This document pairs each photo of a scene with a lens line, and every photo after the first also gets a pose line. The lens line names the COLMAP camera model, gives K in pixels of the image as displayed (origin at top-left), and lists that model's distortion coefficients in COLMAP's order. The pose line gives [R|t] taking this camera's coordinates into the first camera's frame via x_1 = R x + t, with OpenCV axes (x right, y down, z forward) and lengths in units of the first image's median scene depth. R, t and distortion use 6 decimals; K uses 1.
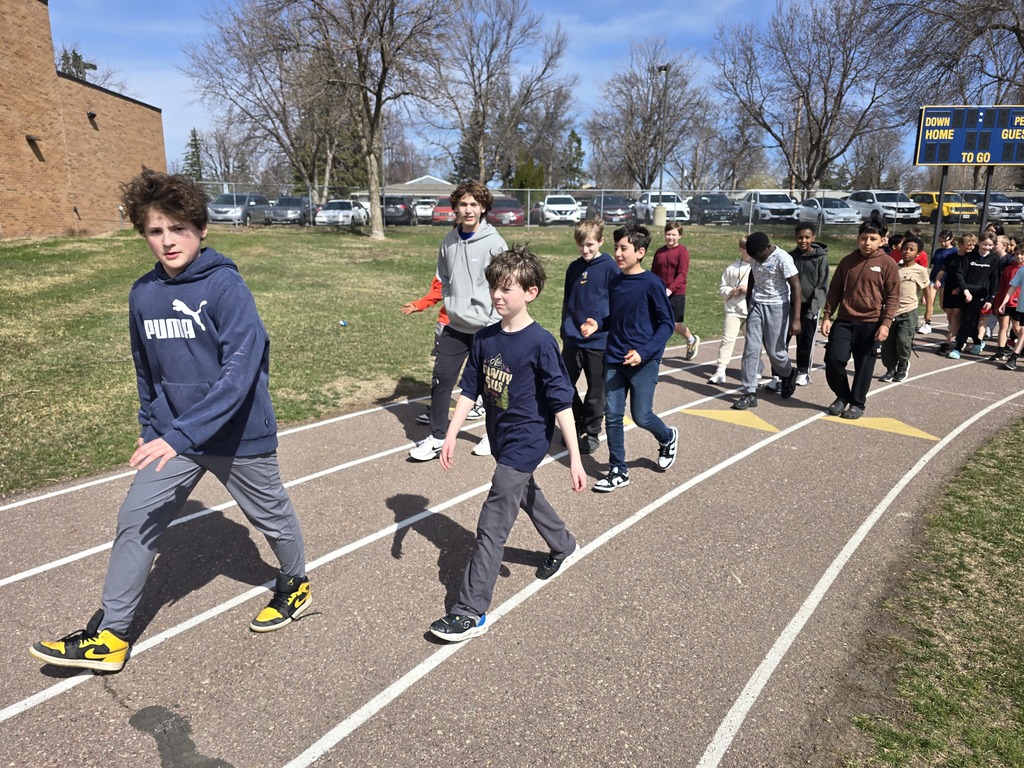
lens RADIAL K [[678.0, 0, 486.3], [0, 678.0, 400.8], [0, 0, 1]] dist [0.038080, -0.036910]
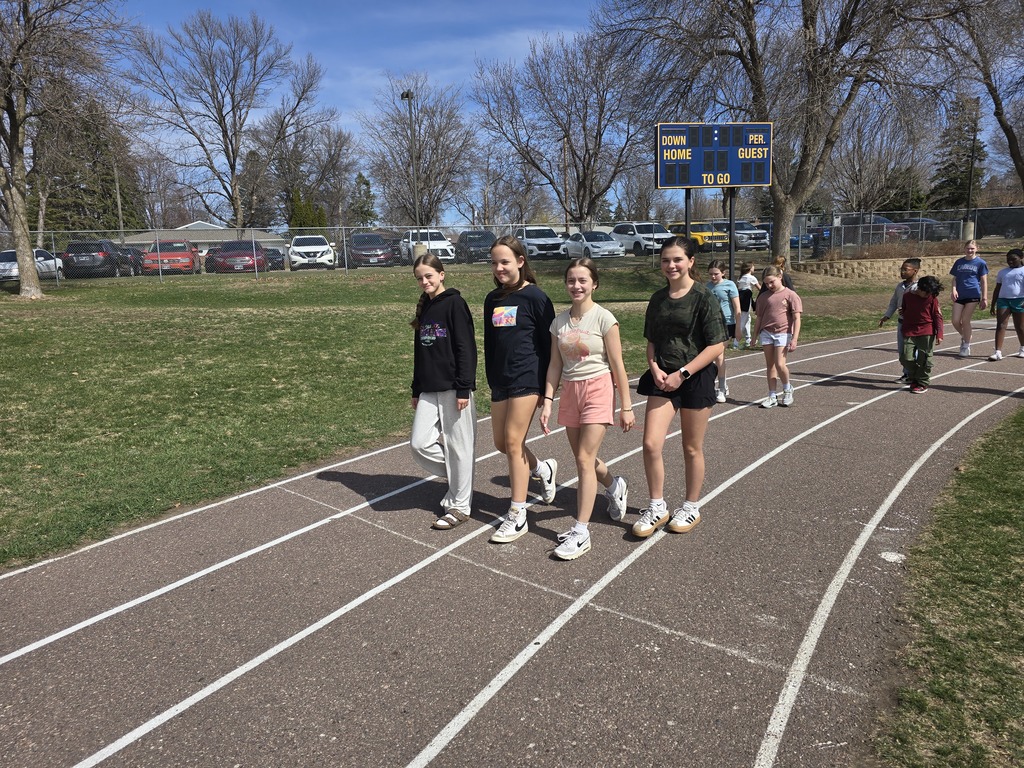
lens RADIAL K [[678.0, 0, 486.5], [0, 678.0, 394.9], [0, 0, 1]] dist [0.038080, -0.036910]
pose [[0.963886, -0.088464, 0.251192, 0.094978], [0.105217, 0.992980, -0.054038, -0.030181], [-0.244649, 0.078516, 0.966428, 0.124708]]
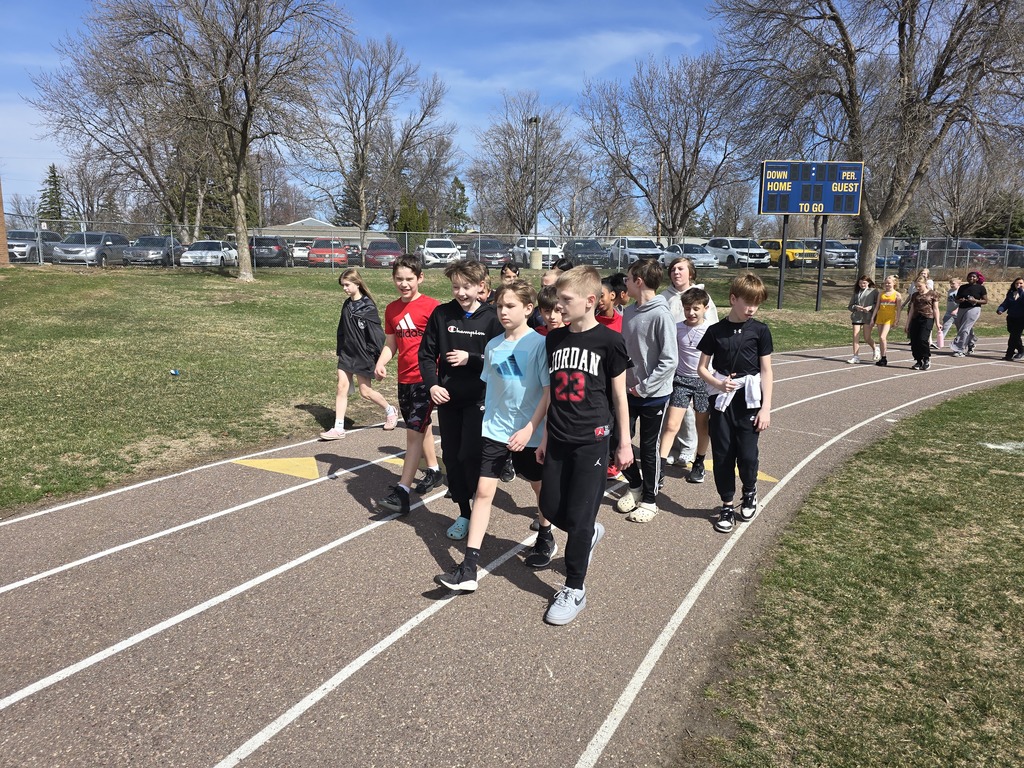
lens RADIAL K [[678.0, 0, 487.1], [0, 678.0, 401.5], [0, 0, 1]] dist [0.038080, -0.036910]
pose [[0.987383, -0.026804, 0.156067, 0.015263], [0.035973, 0.997770, -0.056226, -0.002795], [-0.154212, 0.061131, 0.986145, 0.013779]]
